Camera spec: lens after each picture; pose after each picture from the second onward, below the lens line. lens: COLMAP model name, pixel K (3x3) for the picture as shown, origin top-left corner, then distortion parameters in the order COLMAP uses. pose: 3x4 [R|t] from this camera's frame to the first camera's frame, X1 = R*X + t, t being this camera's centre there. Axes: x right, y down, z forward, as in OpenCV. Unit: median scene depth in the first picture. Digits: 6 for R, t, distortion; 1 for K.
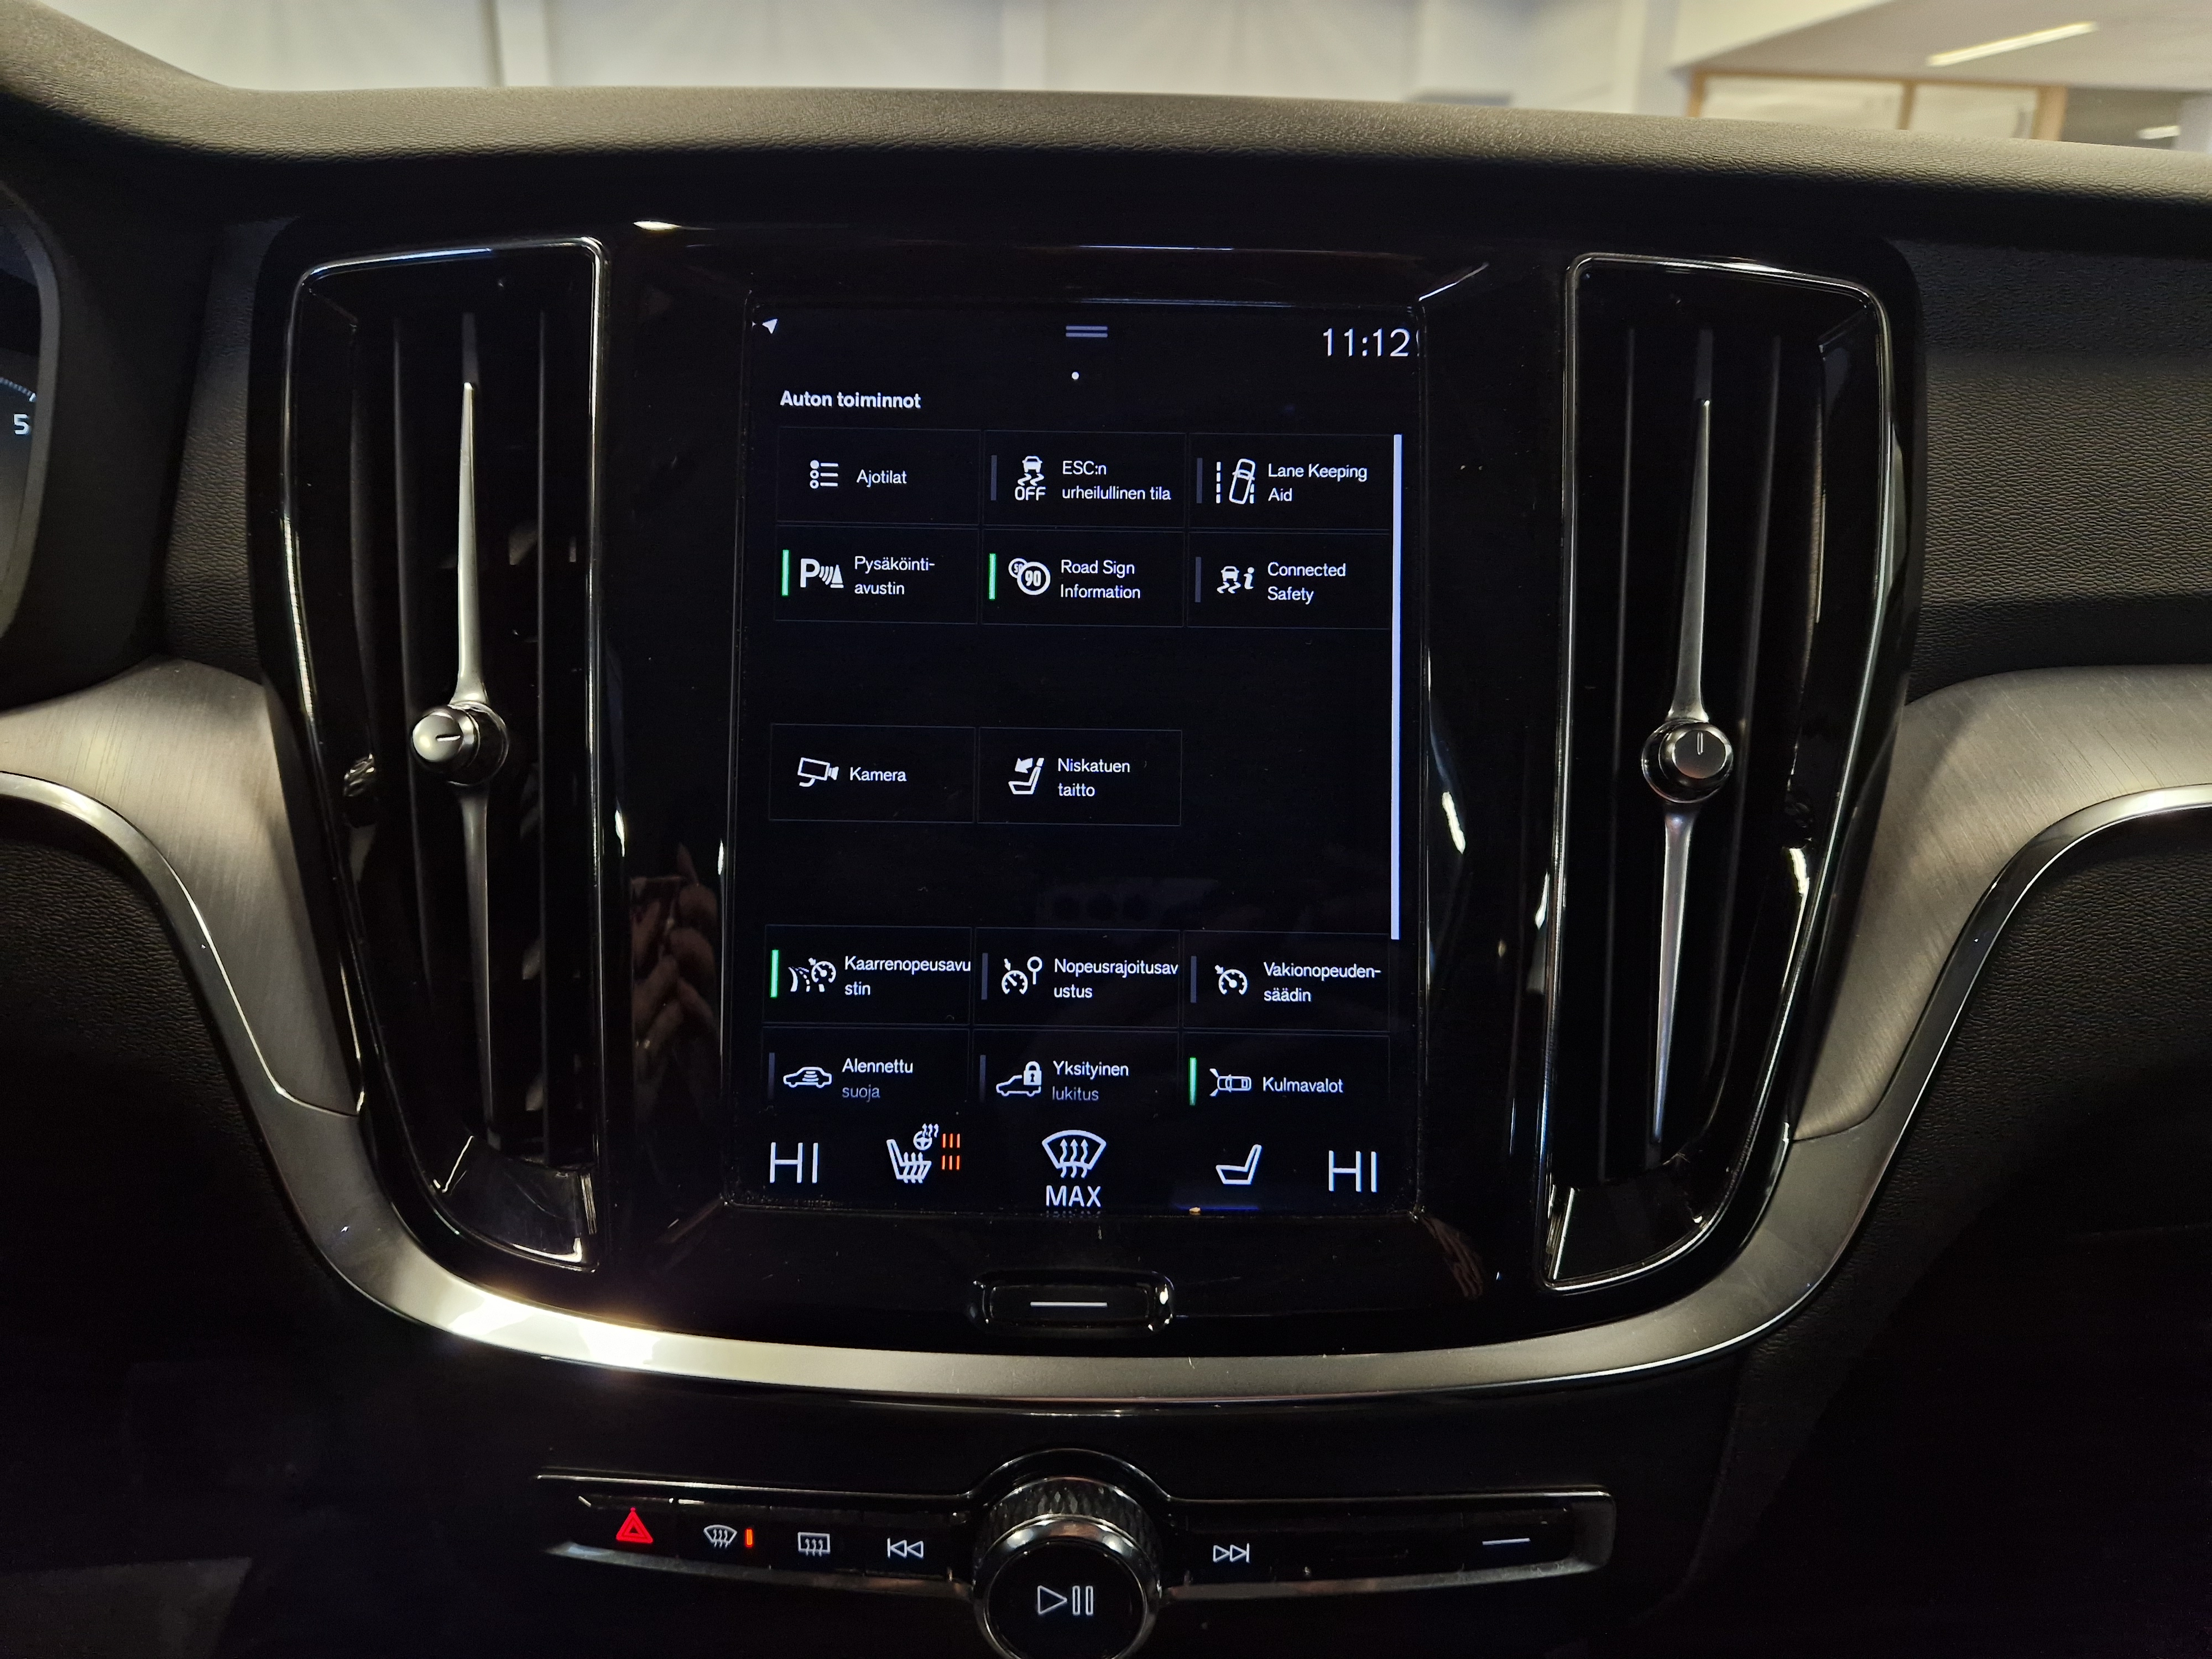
lens RADIAL K [[1508.7, 0, 1114.3], [0, 1508.7, 817.7], [0, 0, 1]] dist [0.049965, -0.031001]
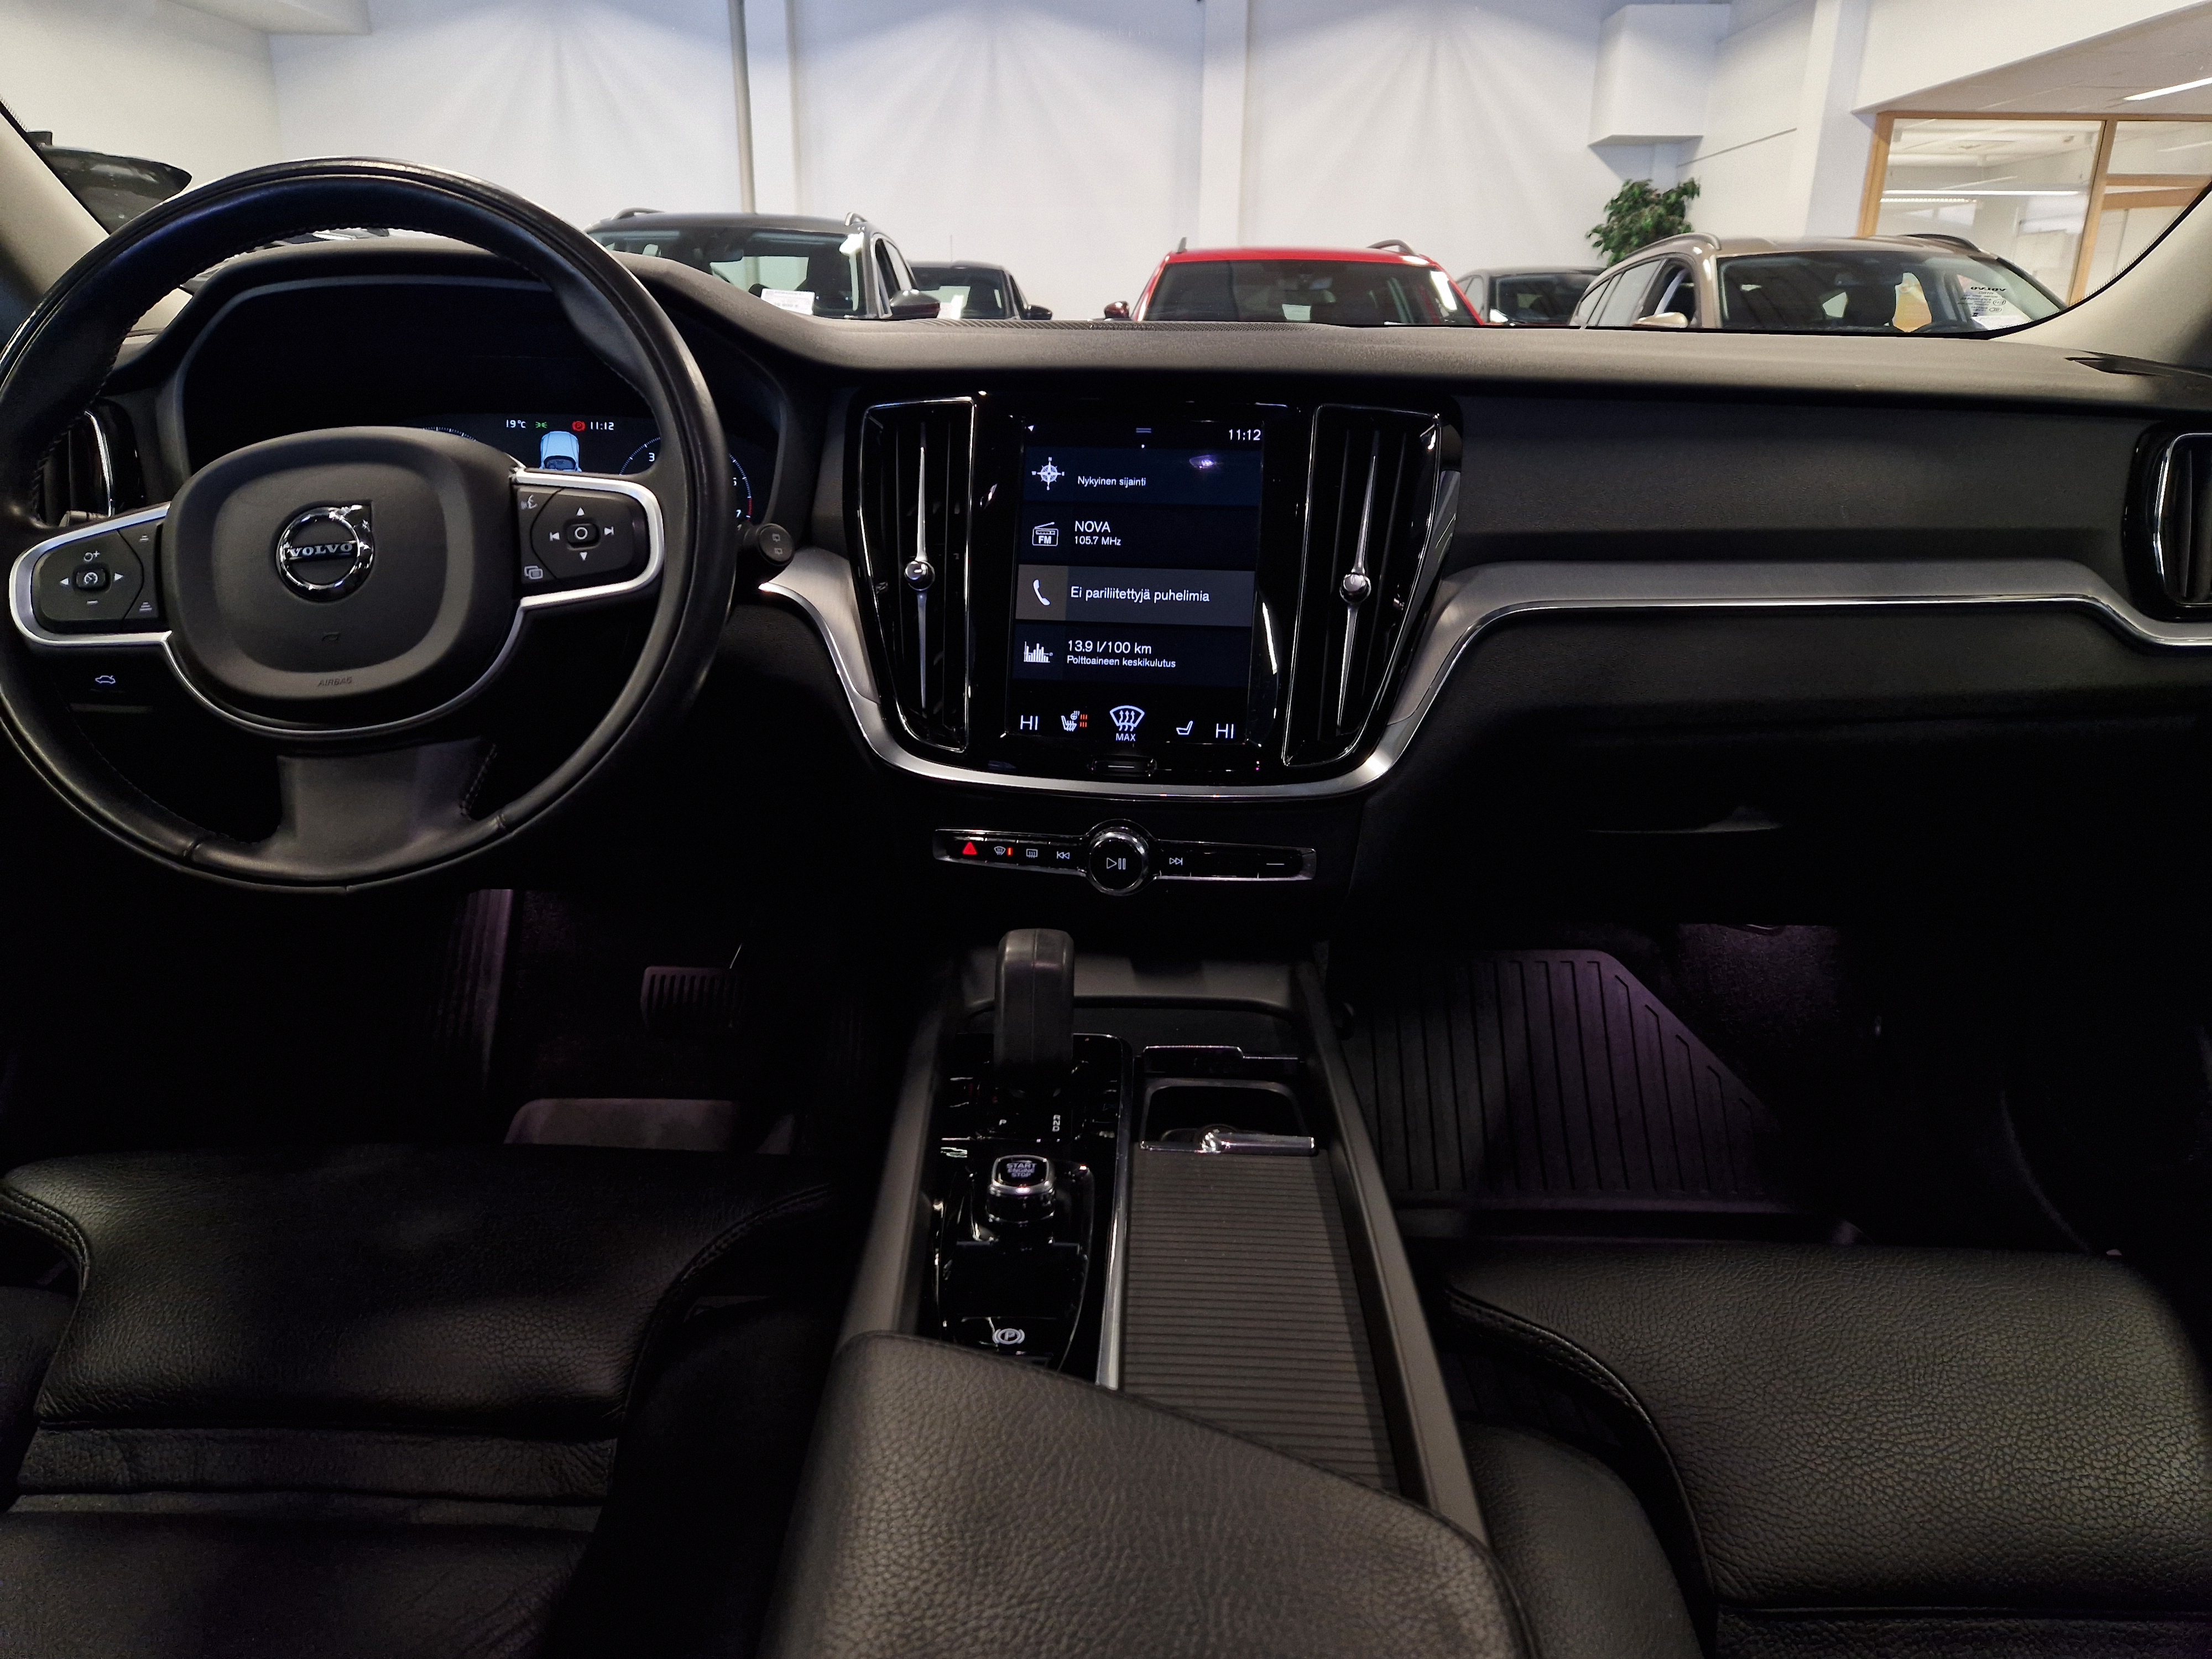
lens RADIAL K [[1508.7, 0, 1112.7], [0, 1508.7, 826.6], [0, 0, 1]] dist [0.049965, -0.031001]
pose [[0.992289, 0.034591, -0.119019, 0.283988], [-0.036128, 0.999289, -0.010787, 0.439385], [0.118562, 0.015004, 0.992833, -1.761719]]
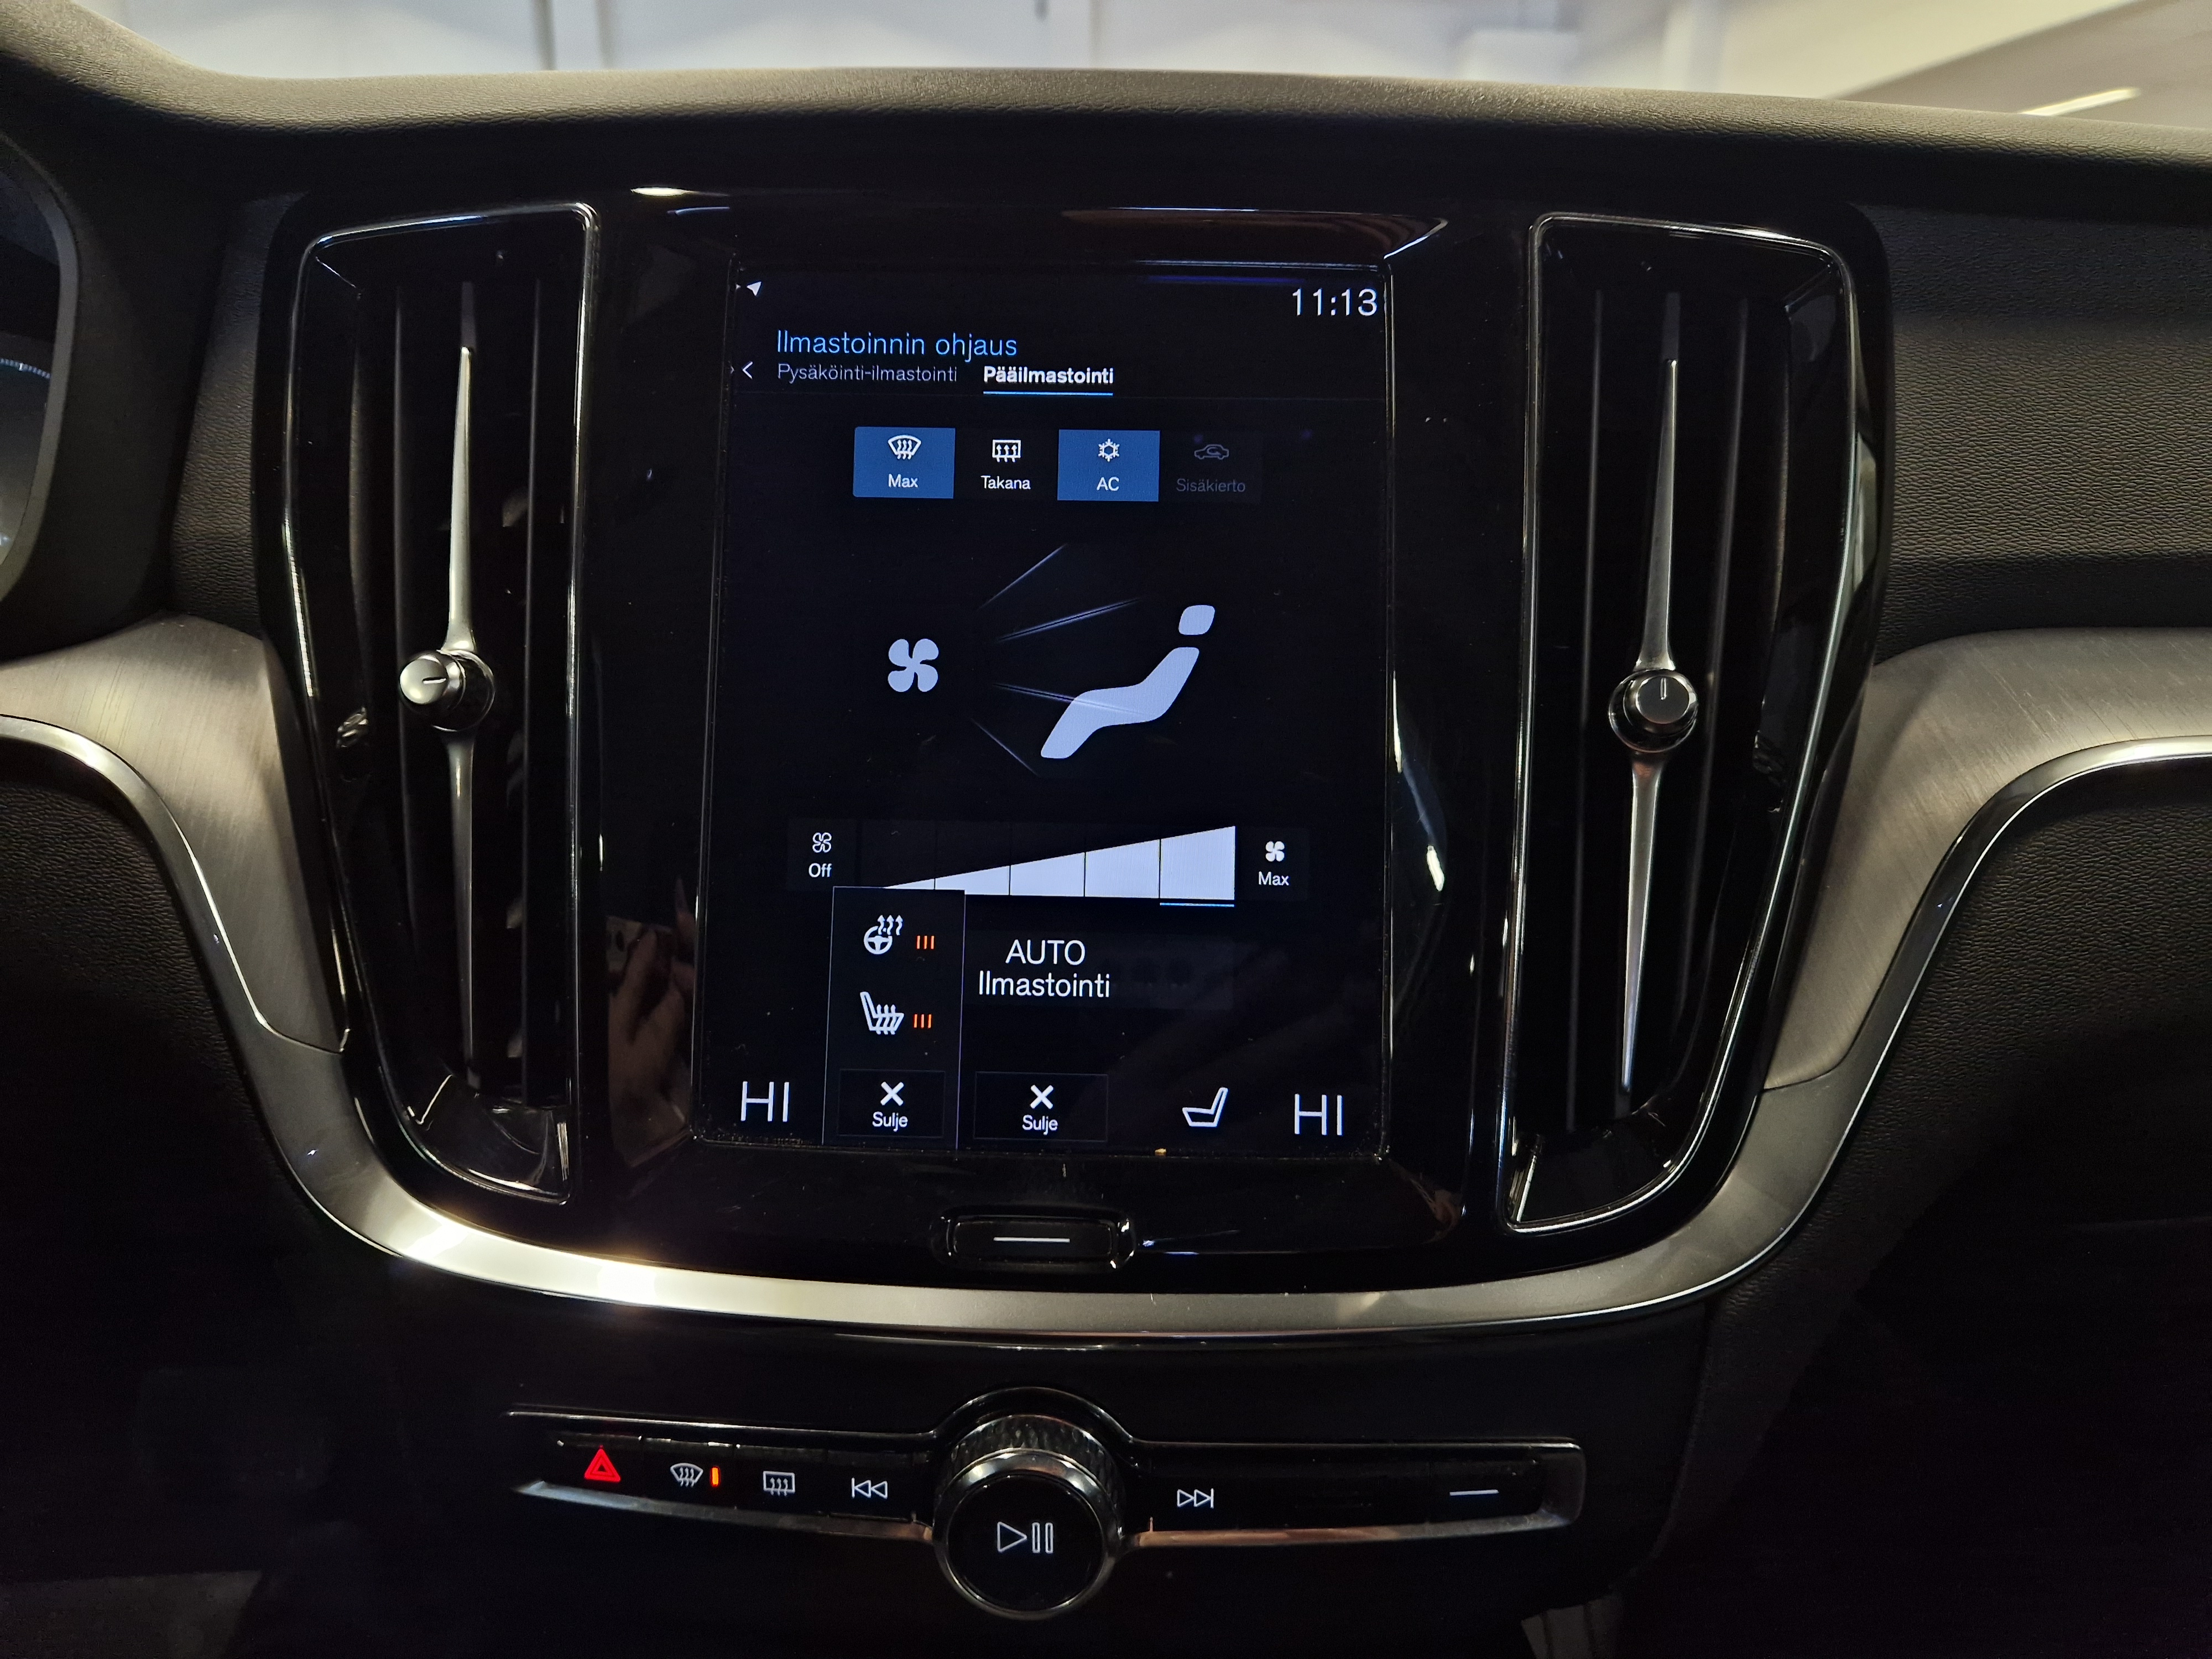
lens RADIAL K [[1508.7, 0, 1116.8], [0, 1508.7, 827.1], [0, 0, 1]] dist [0.049965, -0.031001]
pose [[0.999687, 0.004471, -0.024597, 0.046727], [-0.005386, 0.999291, -0.037259, 0.079408], [0.024413, 0.037380, 0.999003, -0.010975]]
